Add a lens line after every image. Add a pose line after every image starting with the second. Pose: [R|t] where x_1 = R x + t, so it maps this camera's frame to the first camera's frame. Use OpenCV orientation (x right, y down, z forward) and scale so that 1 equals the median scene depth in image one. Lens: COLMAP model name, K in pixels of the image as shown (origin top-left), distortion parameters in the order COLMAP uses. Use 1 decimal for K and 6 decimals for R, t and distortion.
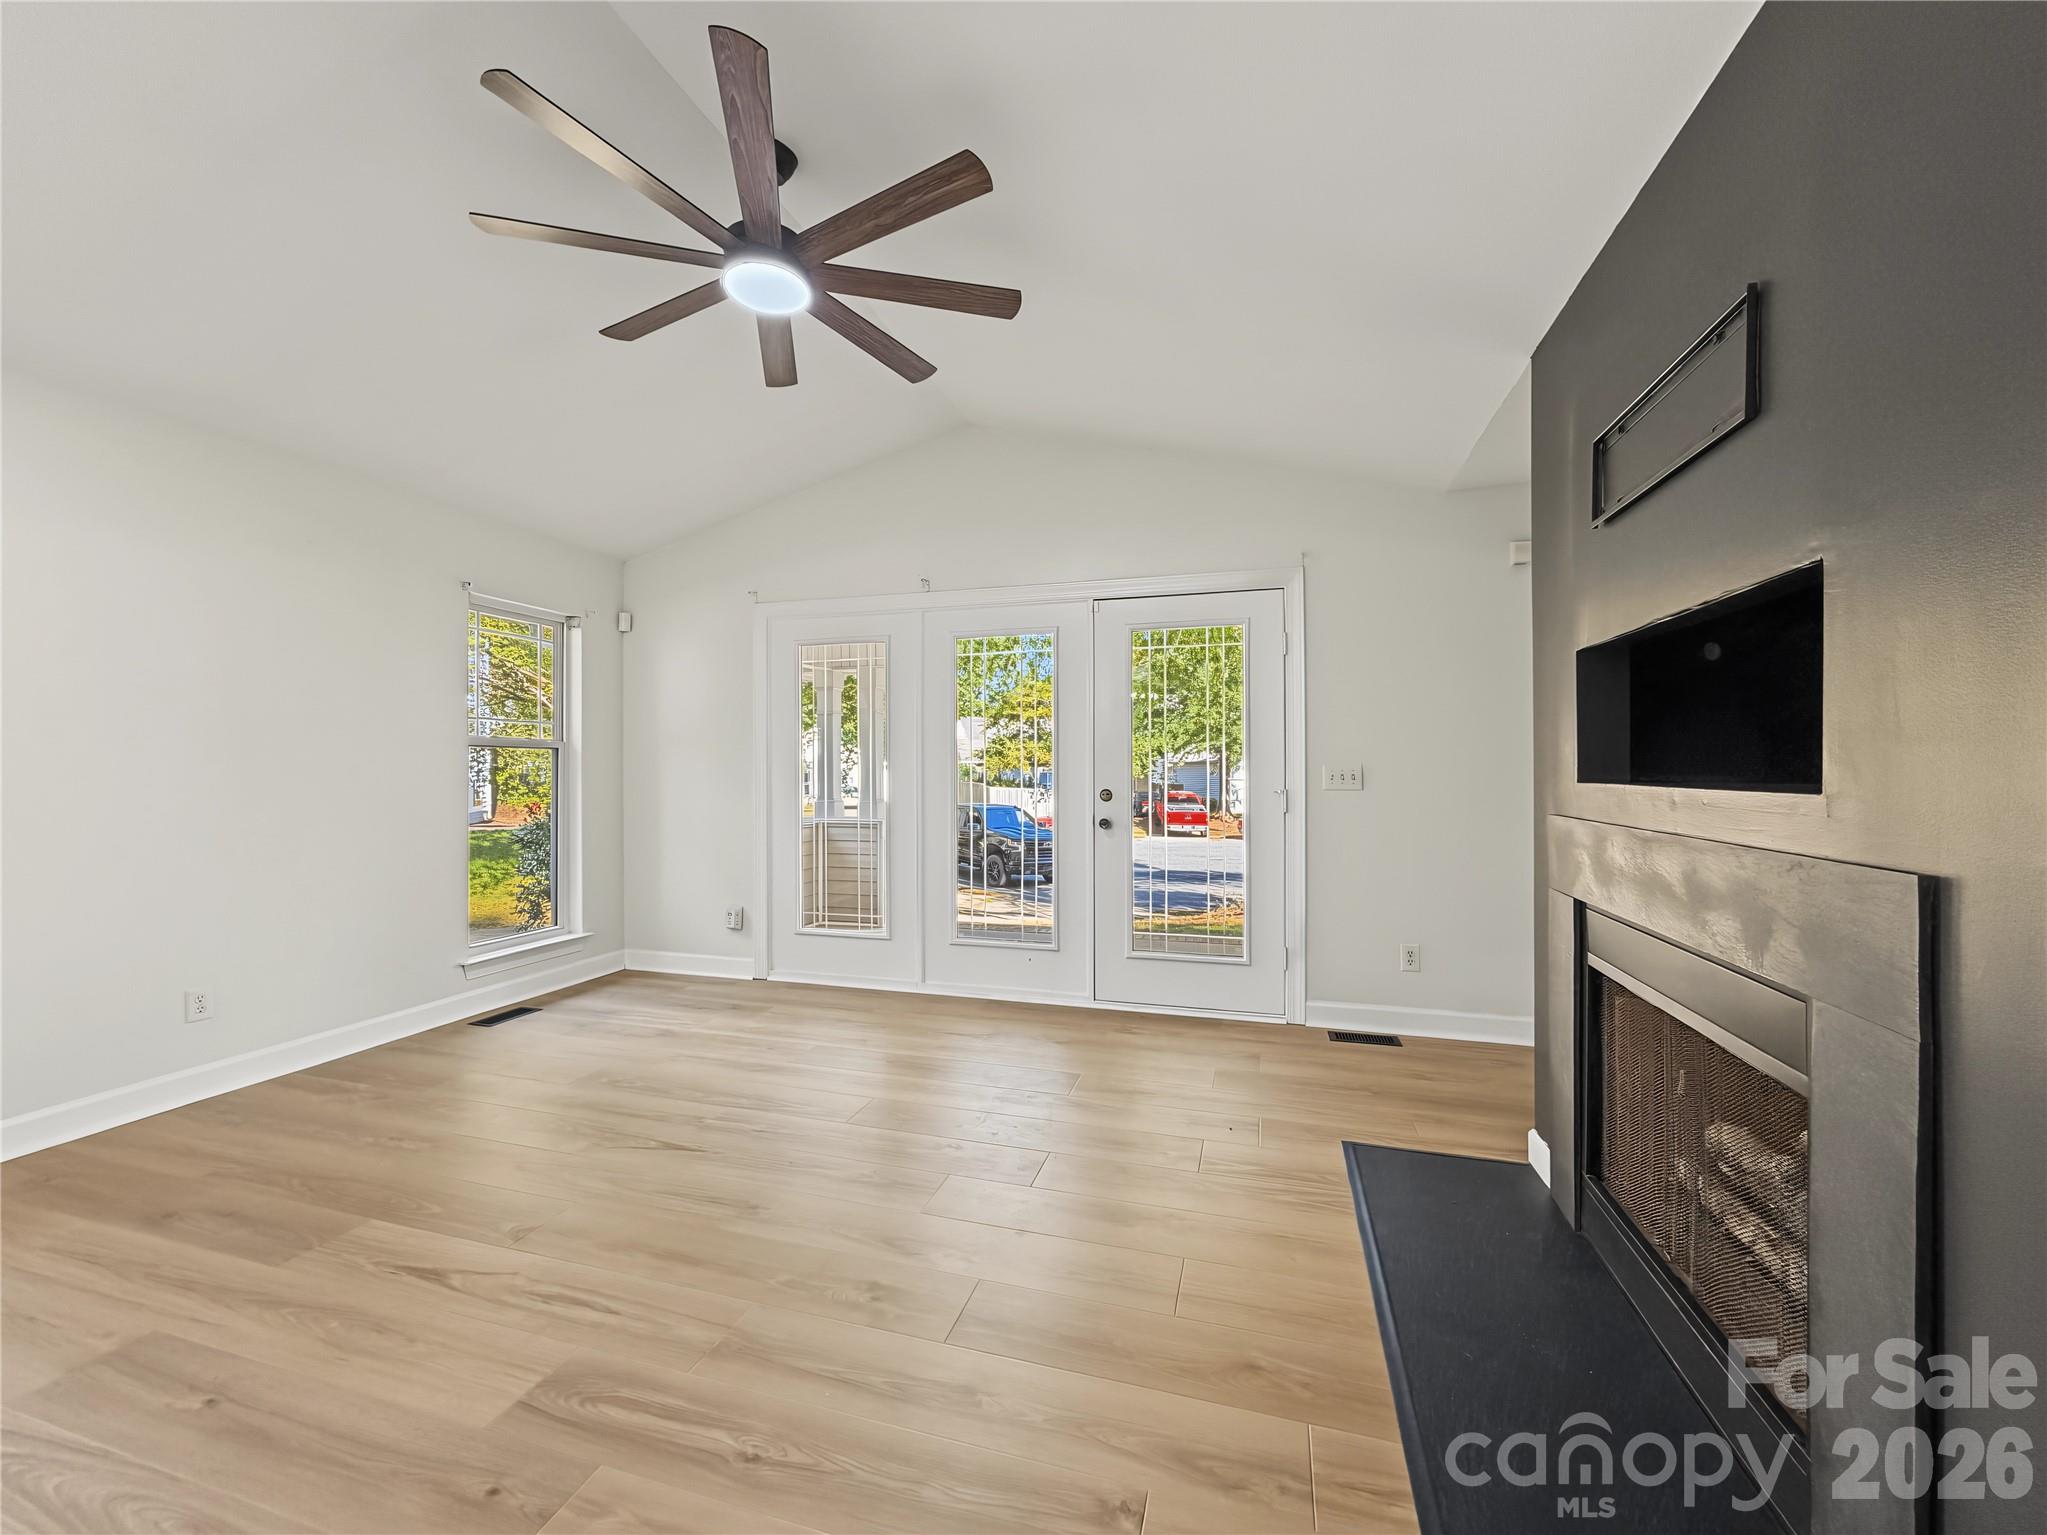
lens RADIAL K [[828.2, 0, 1021.4], [0, 828.2, 762.8], [0, 0, 1]] dist [-0.000665, 0.000203]
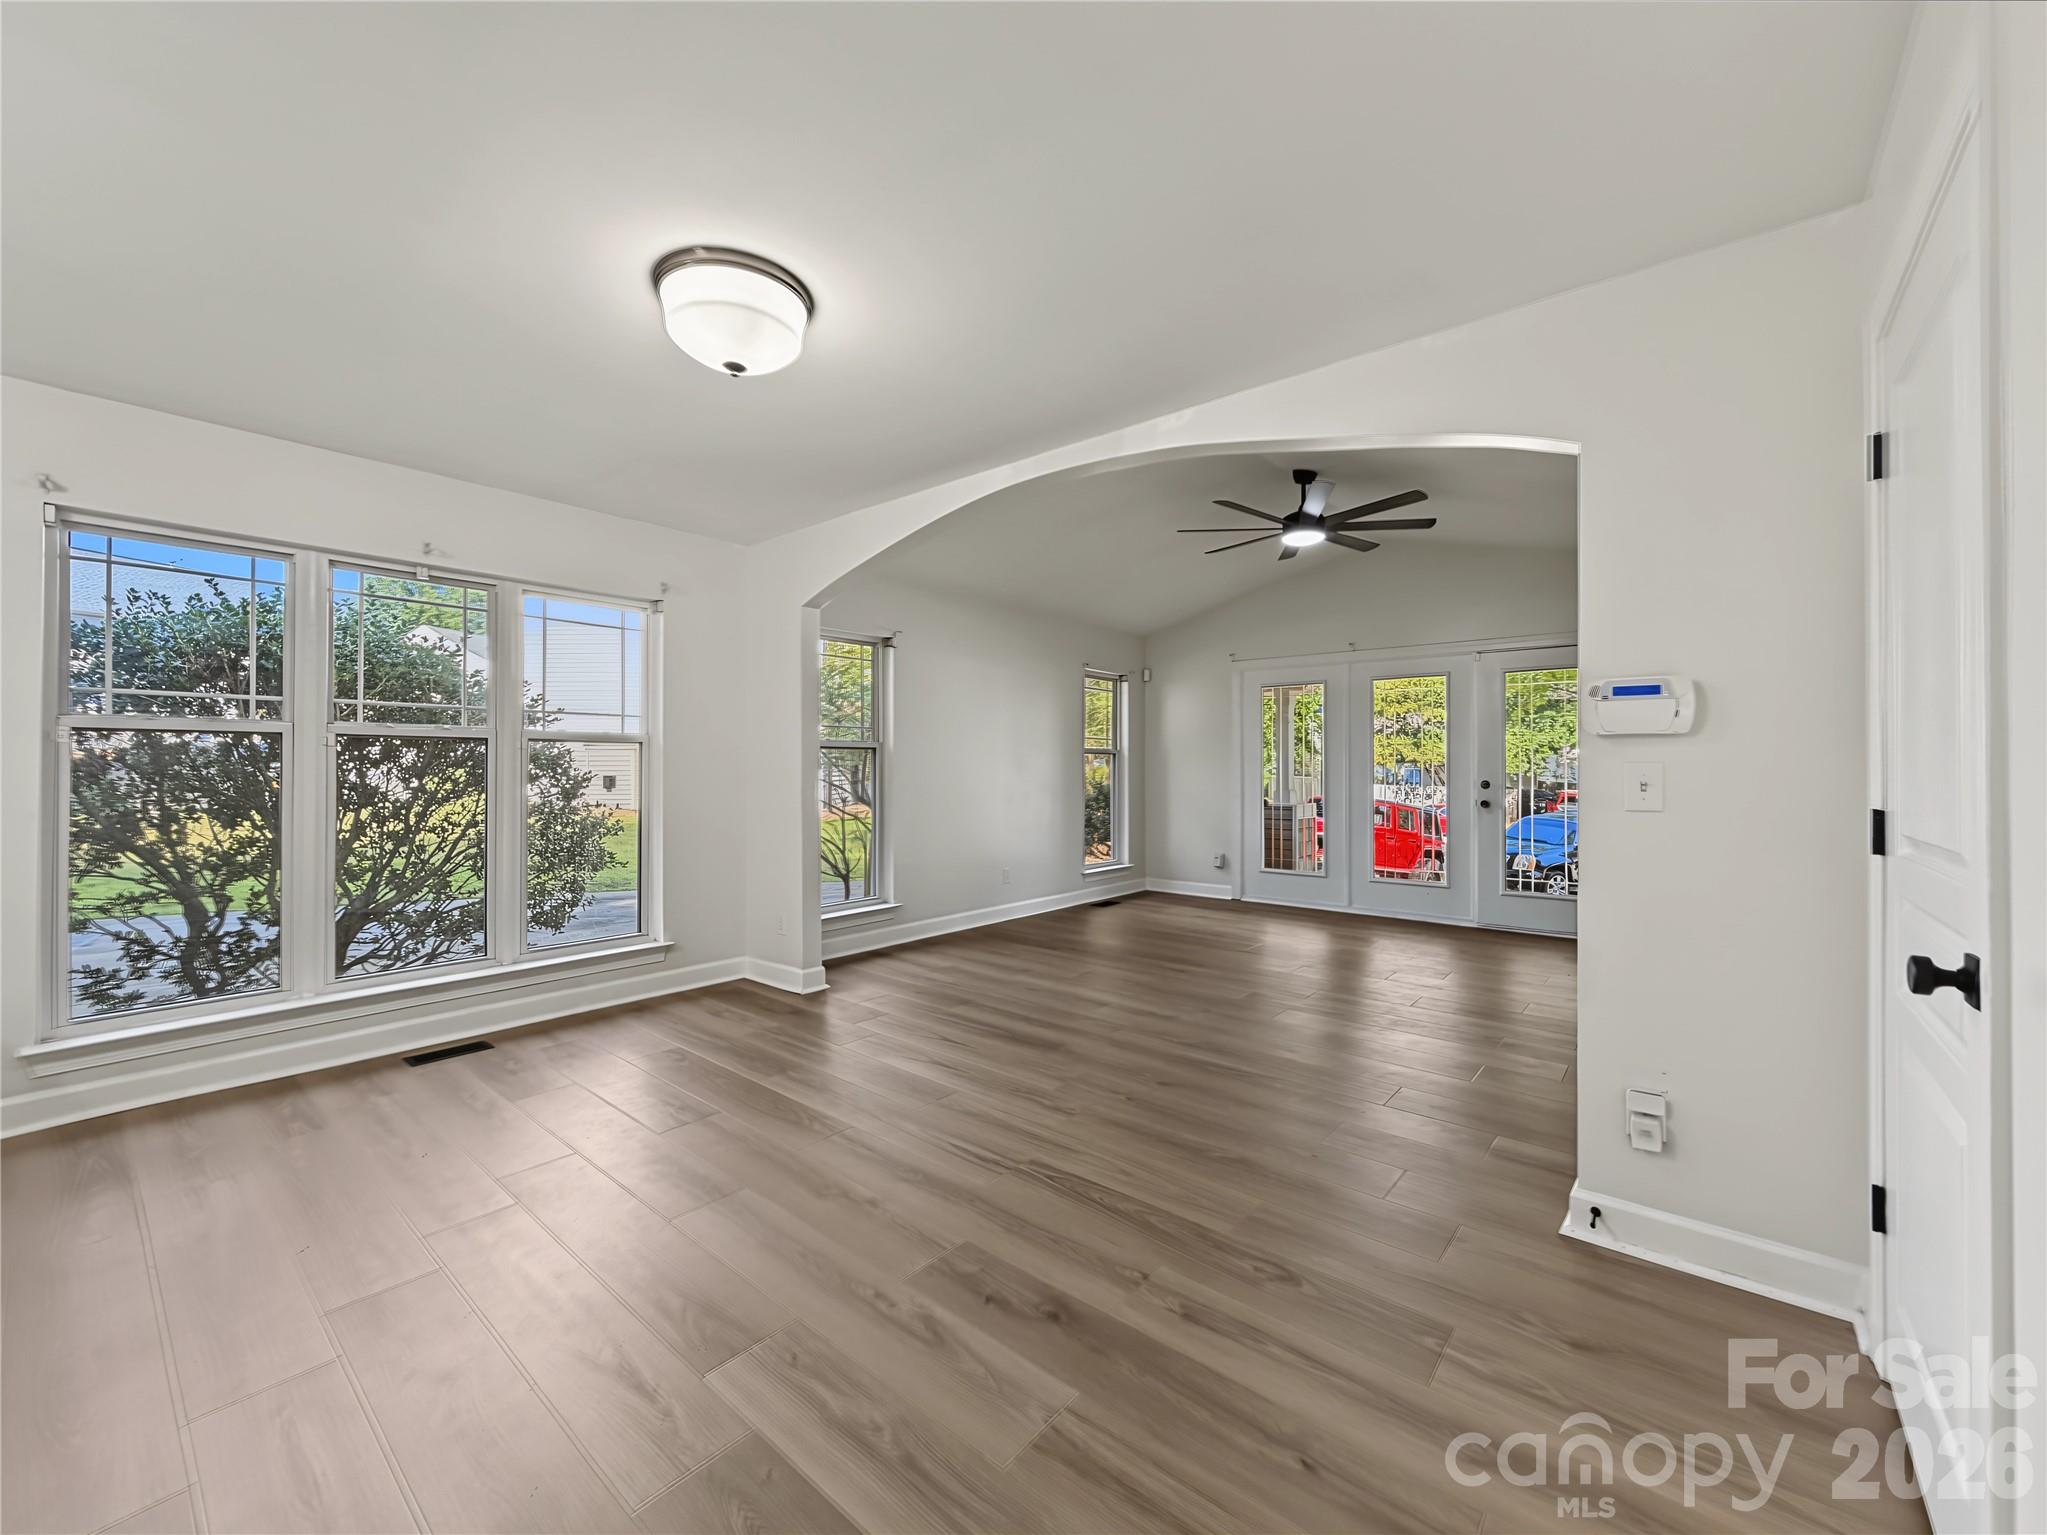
lens RADIAL K [[828.2, 0, 1021.4], [0, 828.2, 762.8], [0, 0, 1]] dist [-0.000665, 0.000203]
pose [[0.916655, 0.001630, -0.399675, -0.073125], [0.000215, 0.999990, 0.004570, -0.008353], [0.399678, -0.004275, 0.916646, -0.745603]]
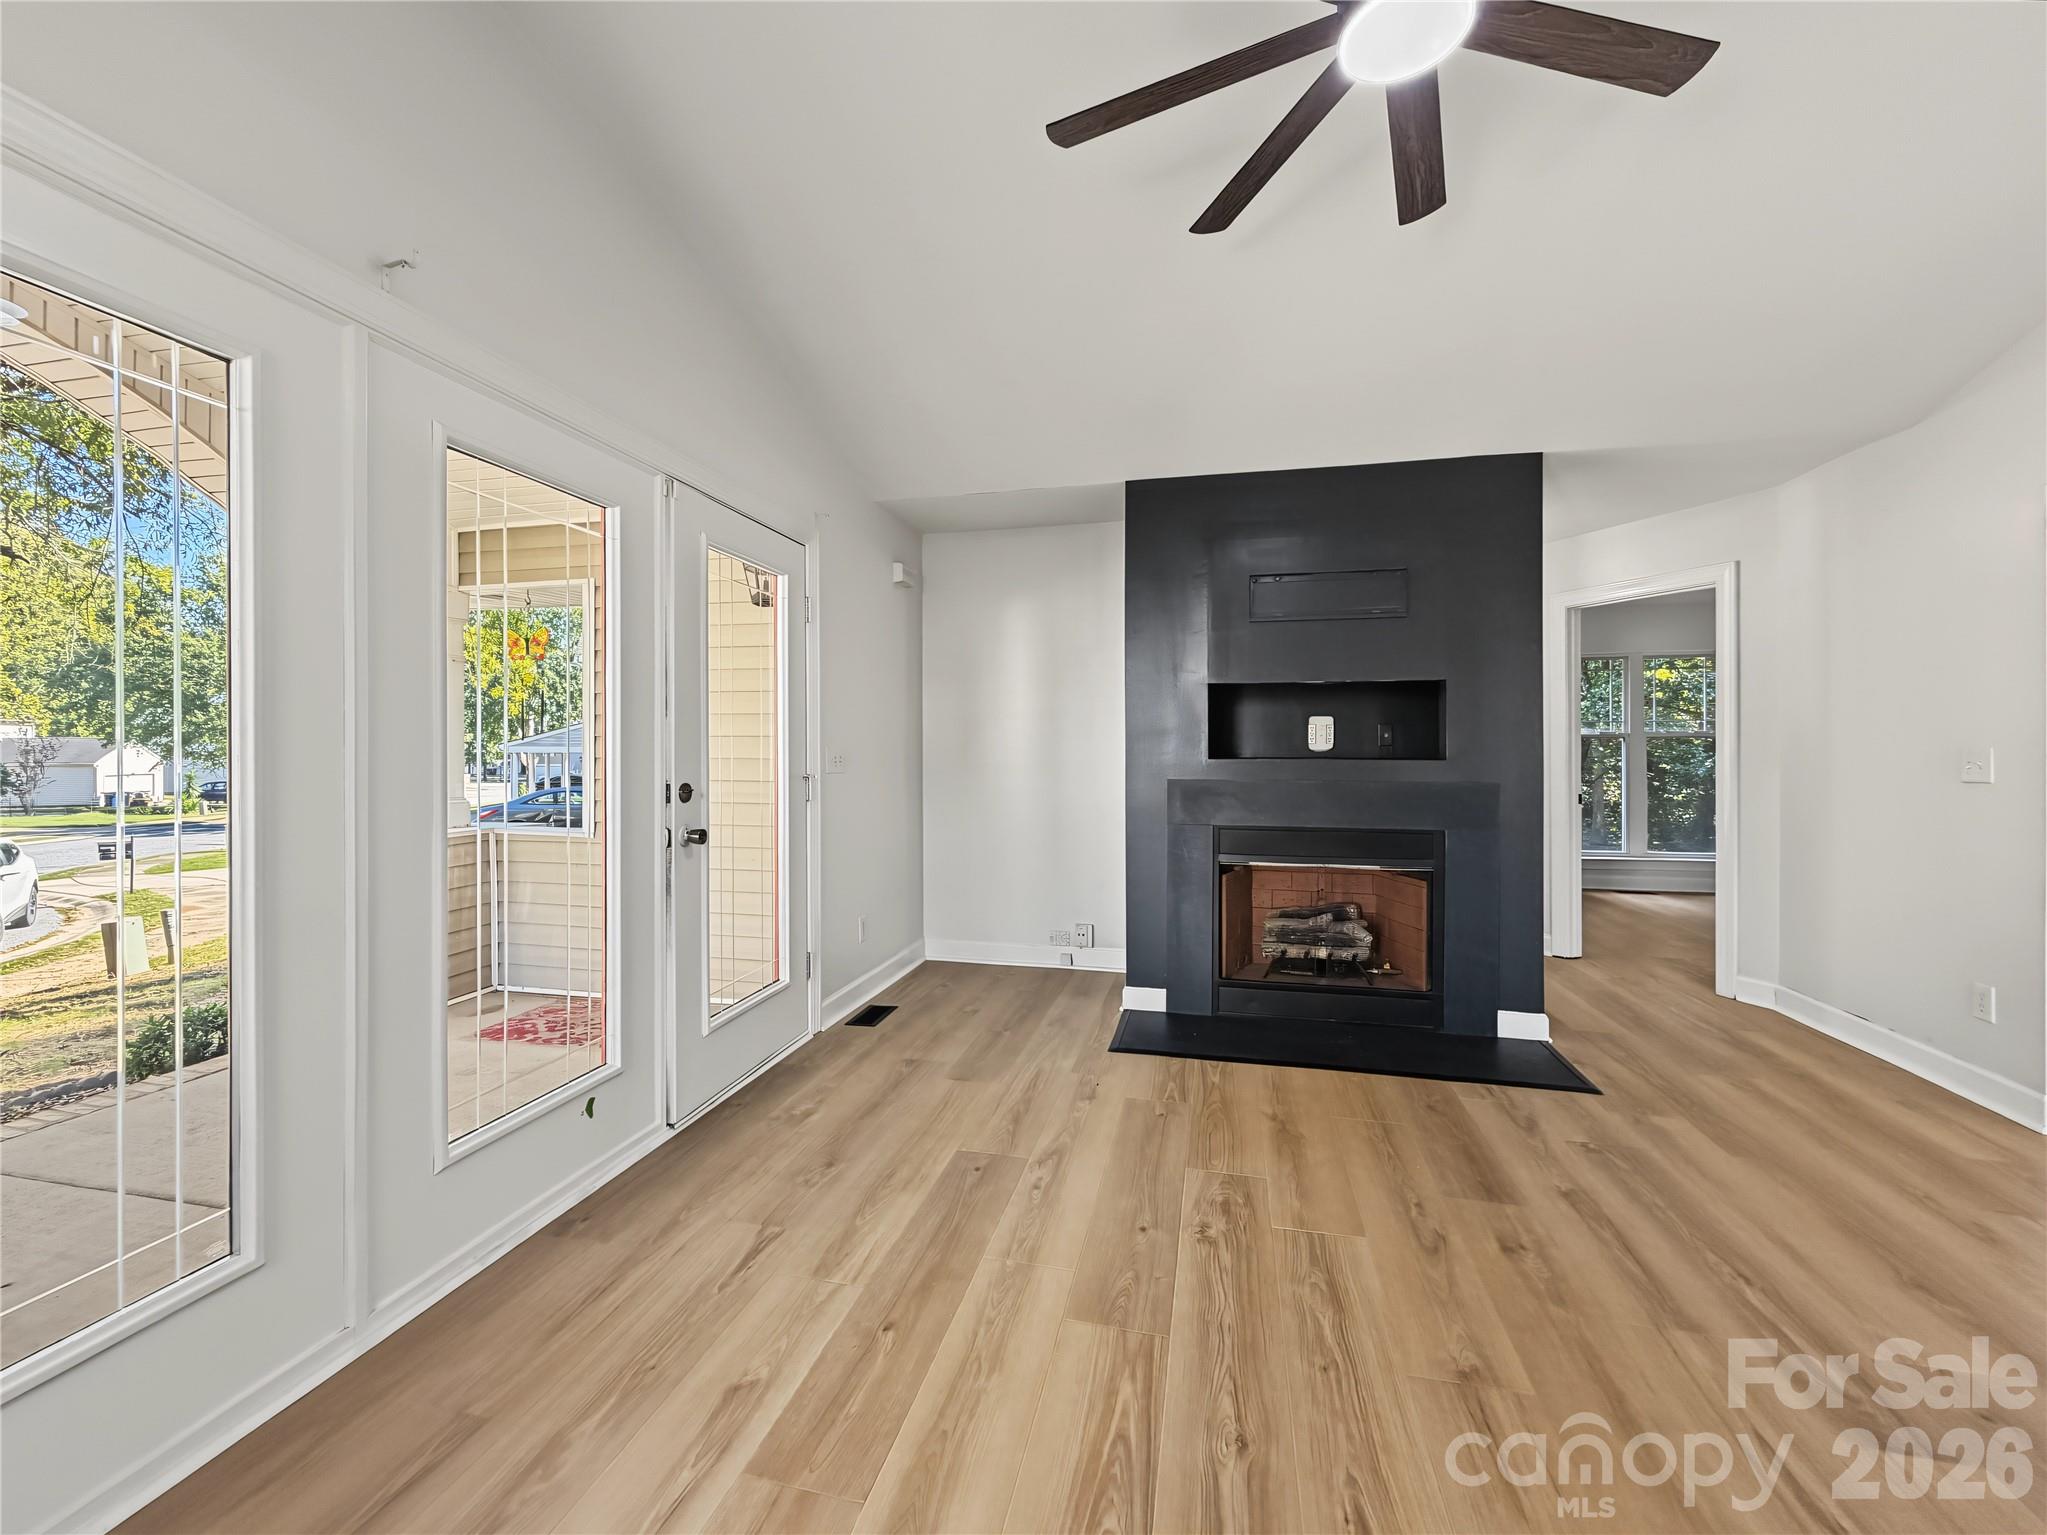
lens RADIAL K [[840.3, 0, 1016.6], [0, 840.3, 748.2], [0, 0, 1]] dist [-0.000784, 0.000247]
pose [[-0.048731, 0.004028, 0.998804, -0.597146], [-0.005259, 0.999977, -0.004290, 0.006448], [-0.998798, -0.005461, -0.048708, 0.831282]]
